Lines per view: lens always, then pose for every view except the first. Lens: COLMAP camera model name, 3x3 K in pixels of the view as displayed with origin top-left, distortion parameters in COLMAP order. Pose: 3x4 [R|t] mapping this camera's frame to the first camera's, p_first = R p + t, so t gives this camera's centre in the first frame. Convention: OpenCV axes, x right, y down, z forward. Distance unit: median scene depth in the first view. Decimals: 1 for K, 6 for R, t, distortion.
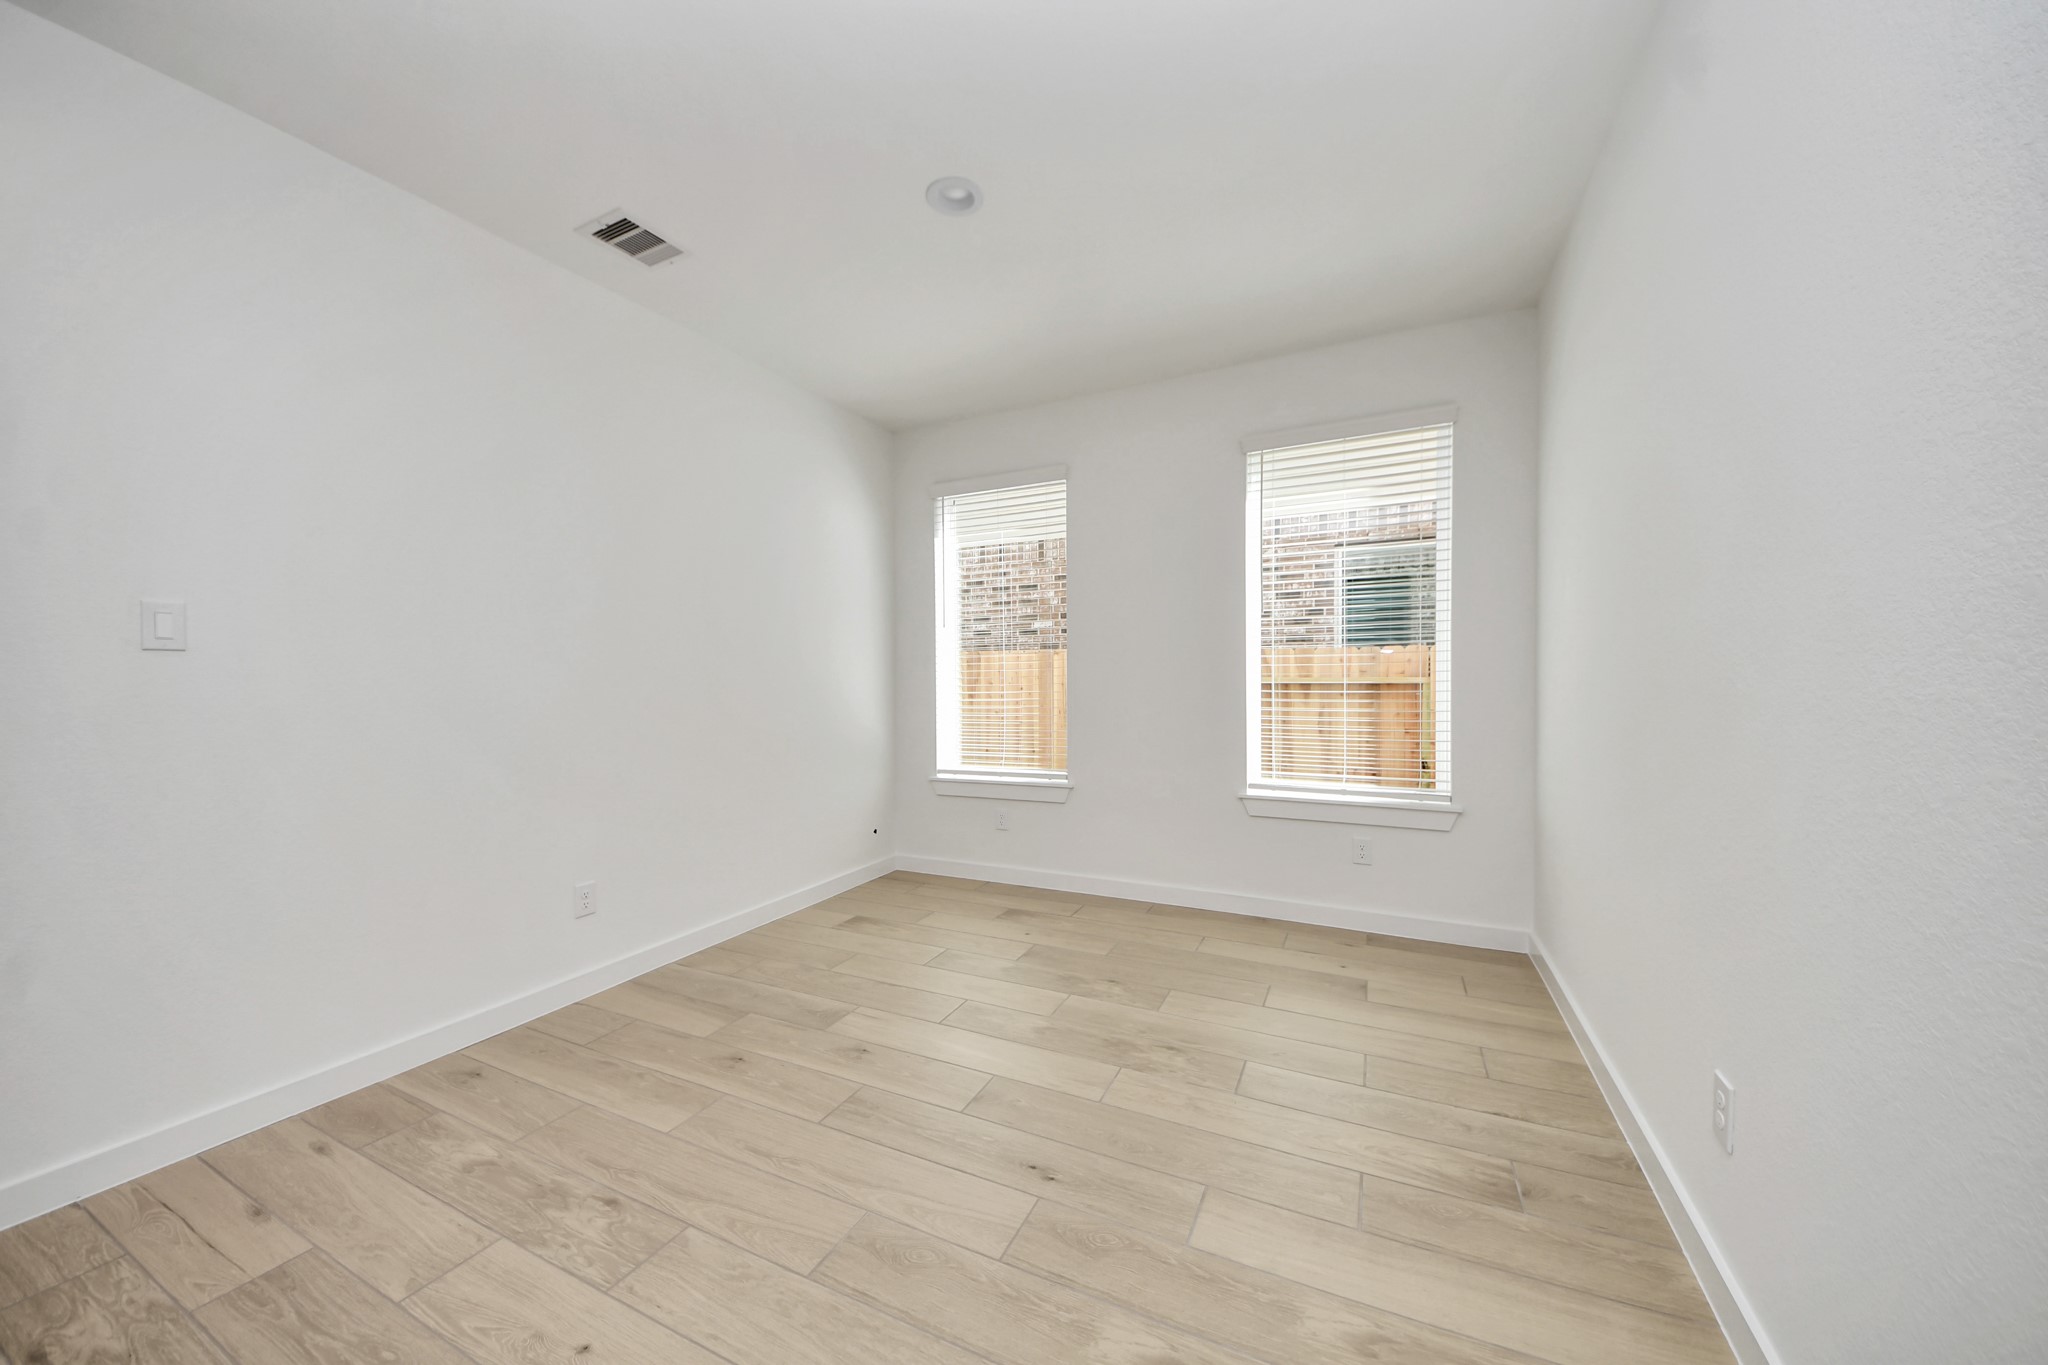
lens RADIAL K [[726.1, 0, 1020.7], [0, 726.1, 682.1], [0, 0, 1]] dist [0.044138, -0.030939]
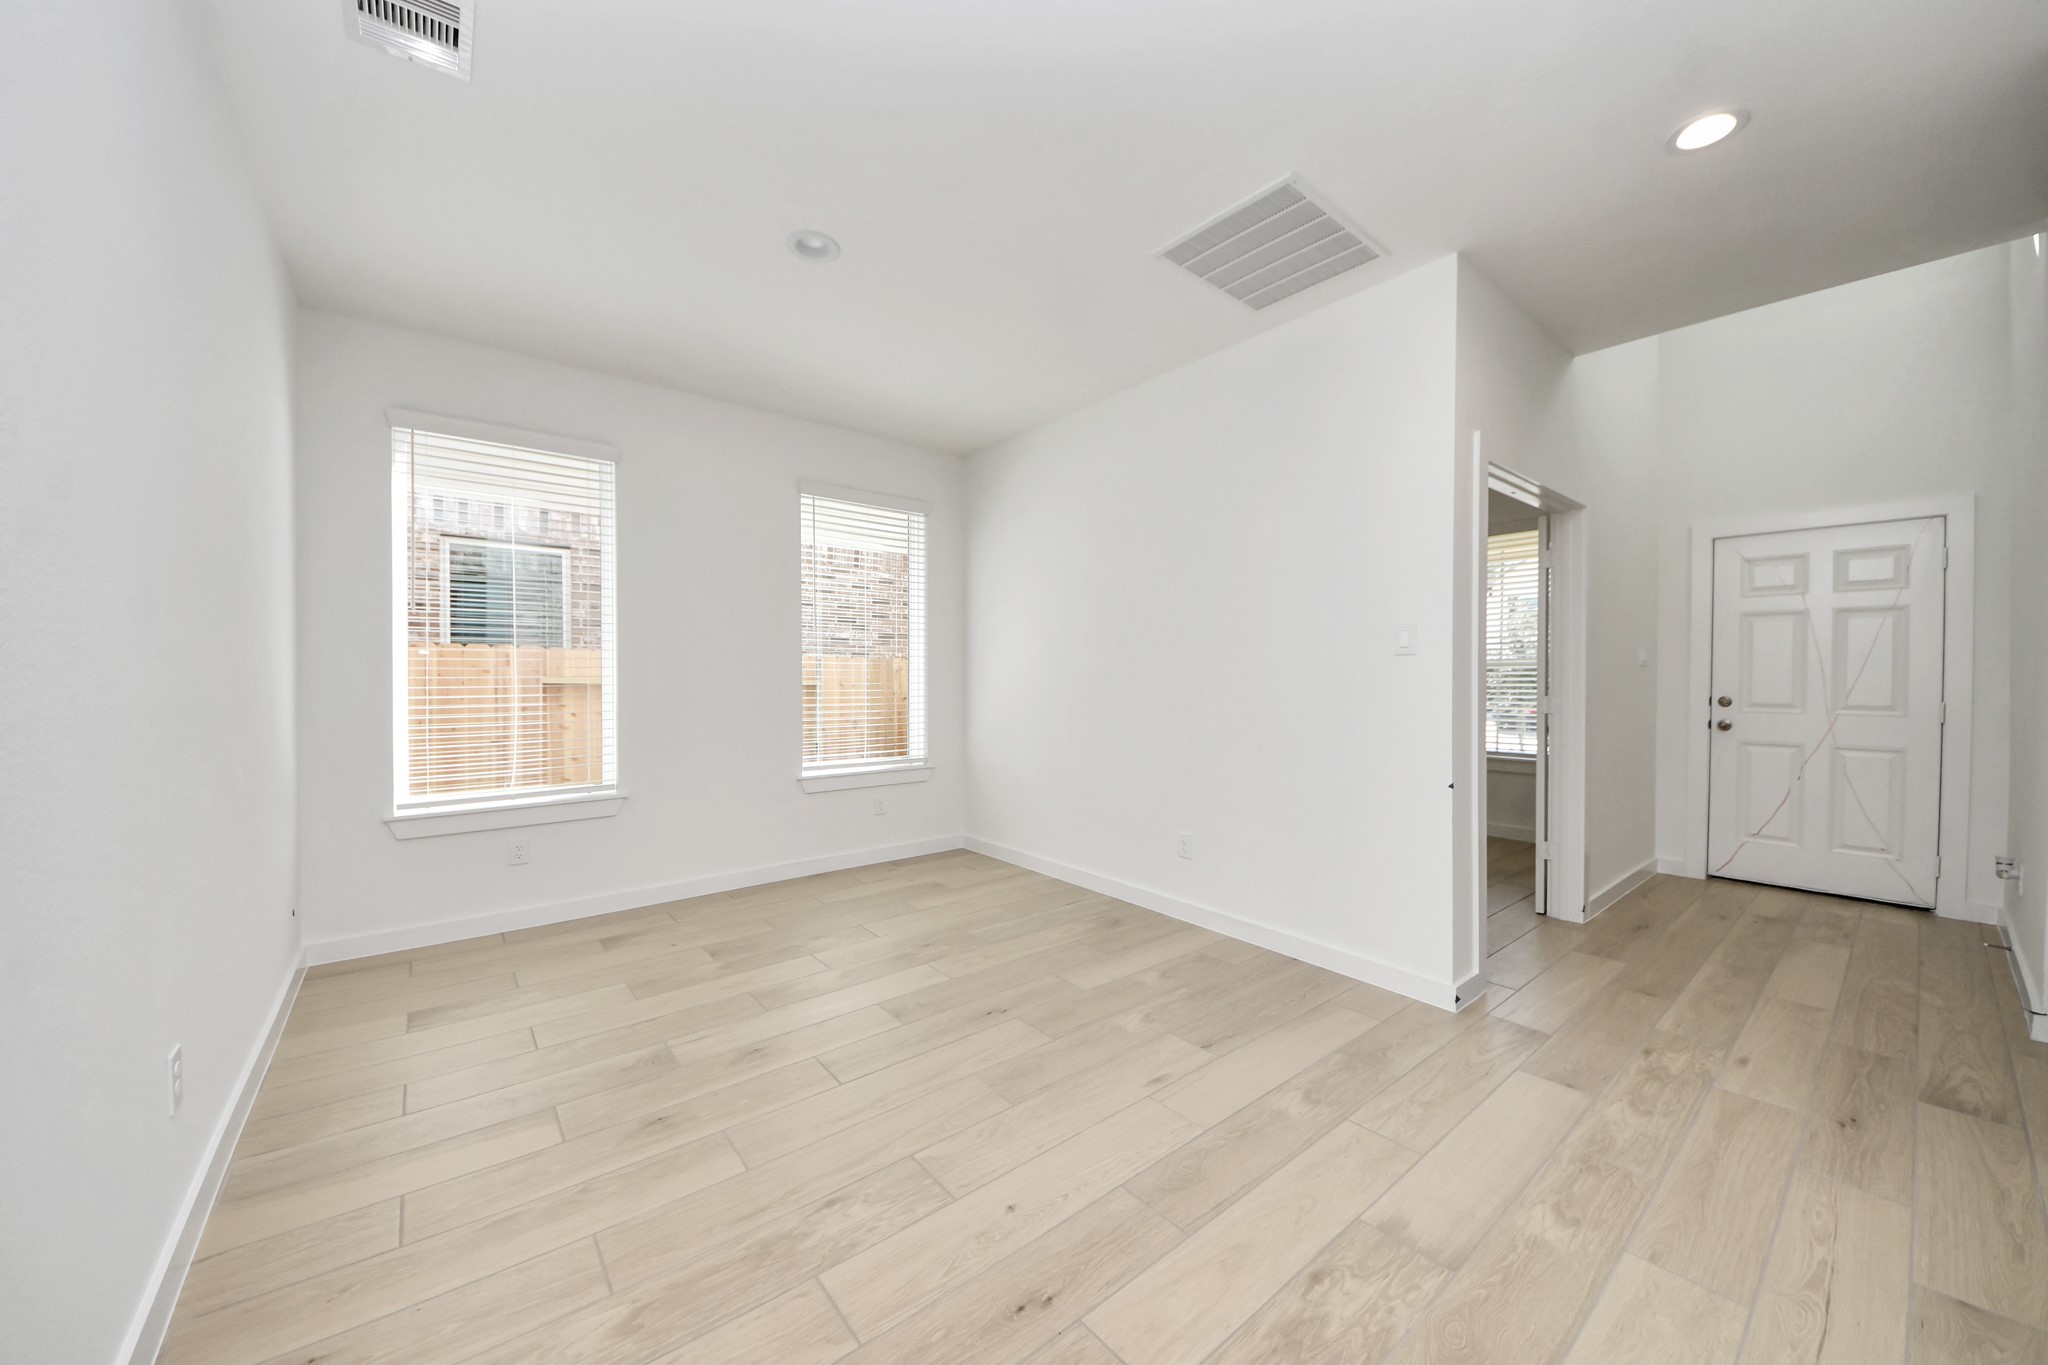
lens RADIAL K [[726.1, 0, 1020.7], [0, 726.1, 682.1], [0, 0, 1]] dist [0.044138, -0.030939]
pose [[0.422973, 0.003303, 0.906136, -0.925226], [0.000850, 0.999991, -0.004042, 0.004256], [-0.906142, 0.002479, 0.422966, 0.235909]]
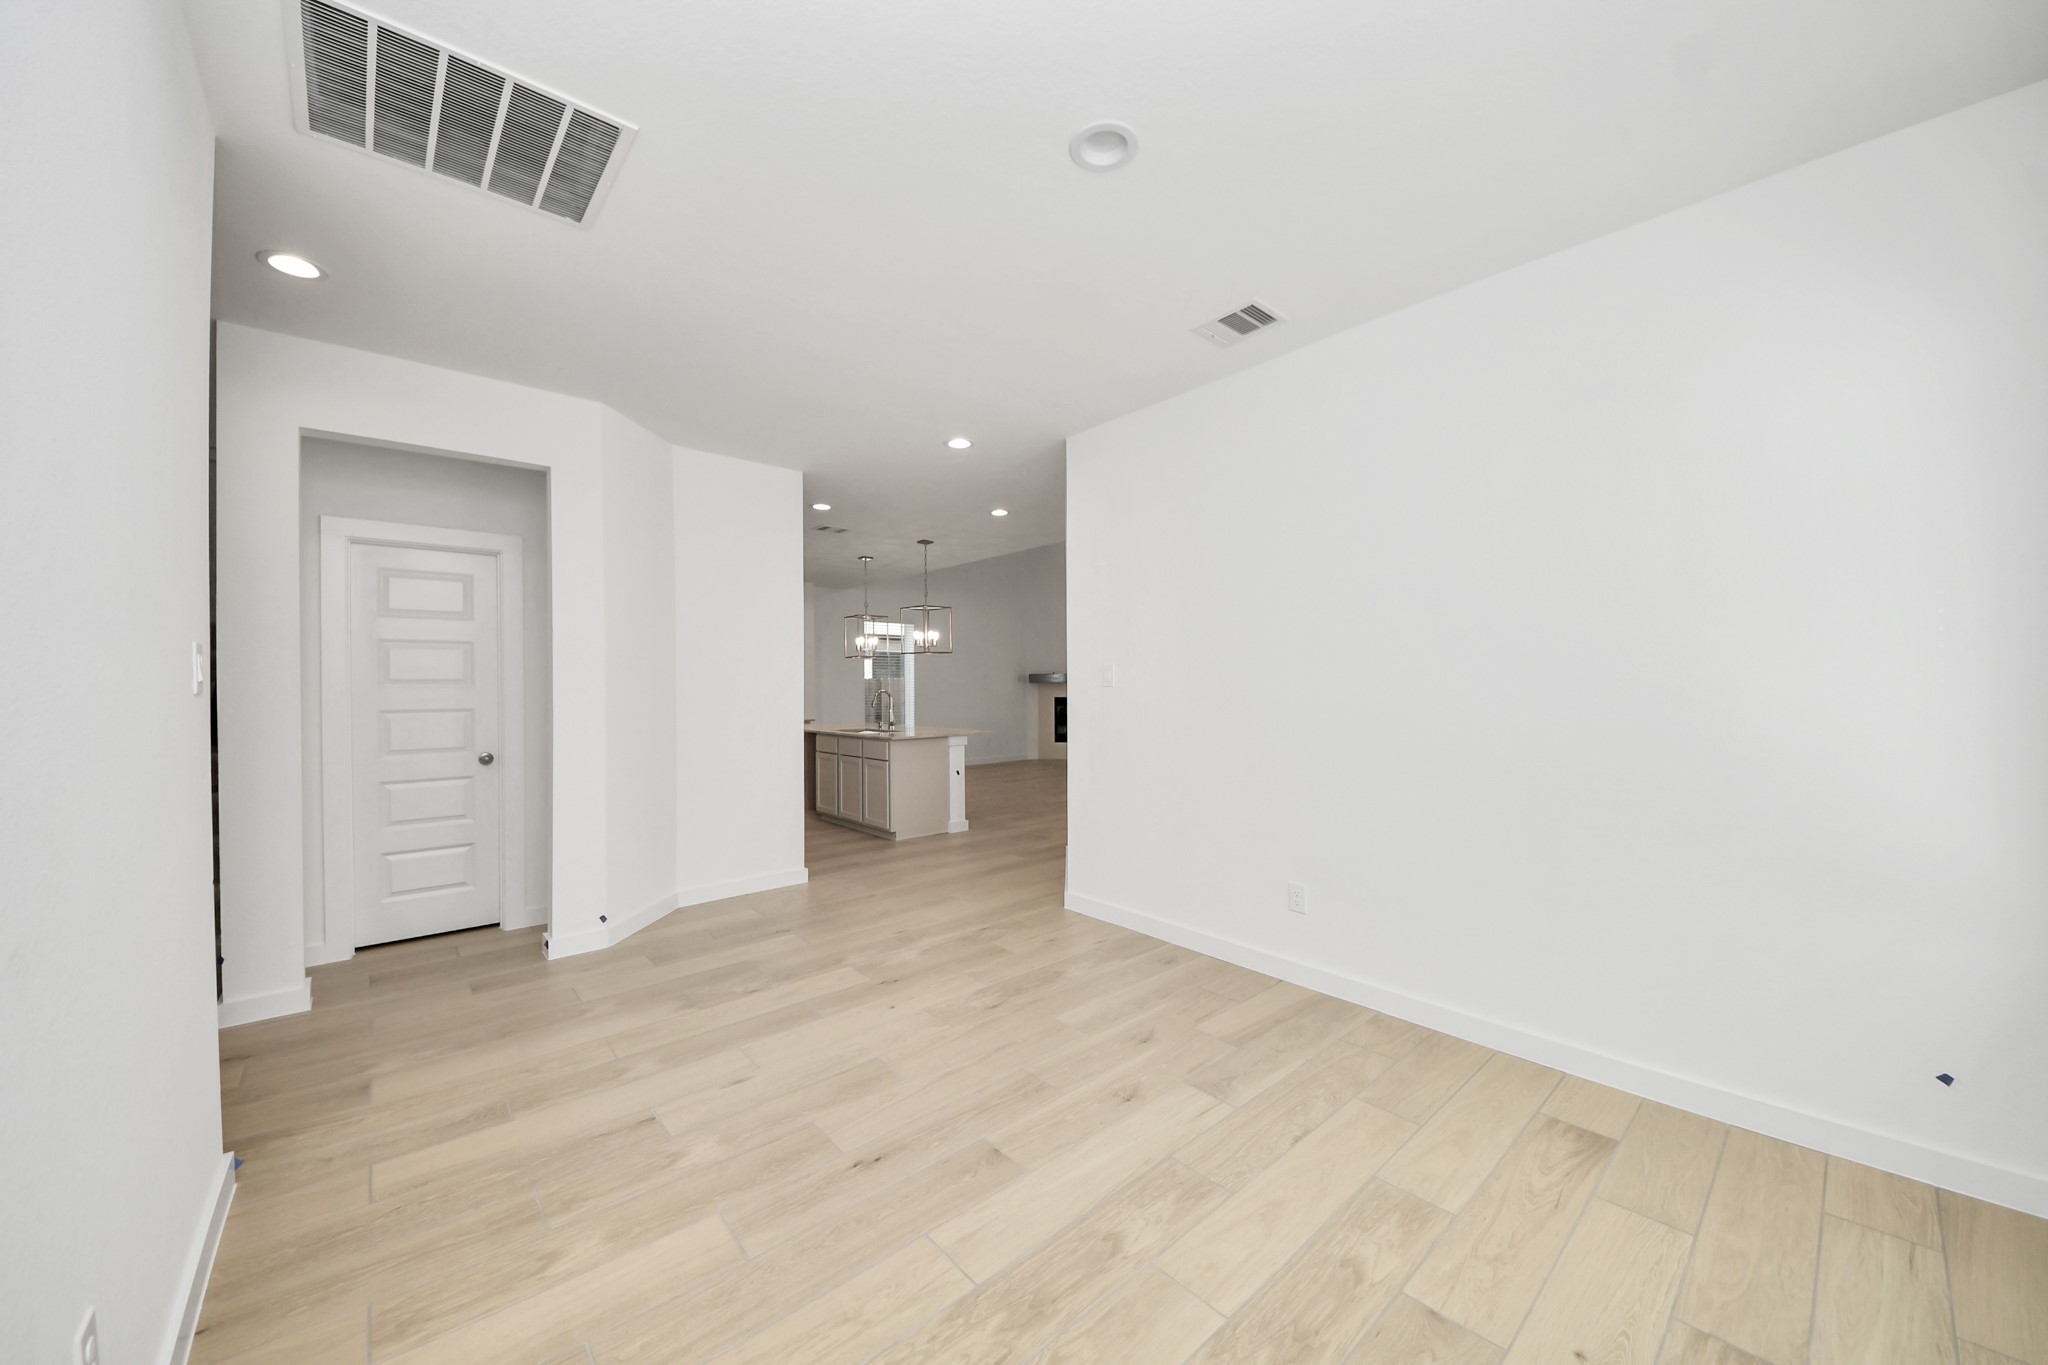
lens RADIAL K [[717.6, 0, 1024.0], [0, 717.6, 682.5], [0, 0, 1]] dist [0.016319, -0.014068]
pose [[-0.382204, 0.006812, -0.924053, 0.683660], [0.003636, 0.999976, 0.005868, -0.054601], [0.924071, -0.001117, -0.382220, 1.179120]]
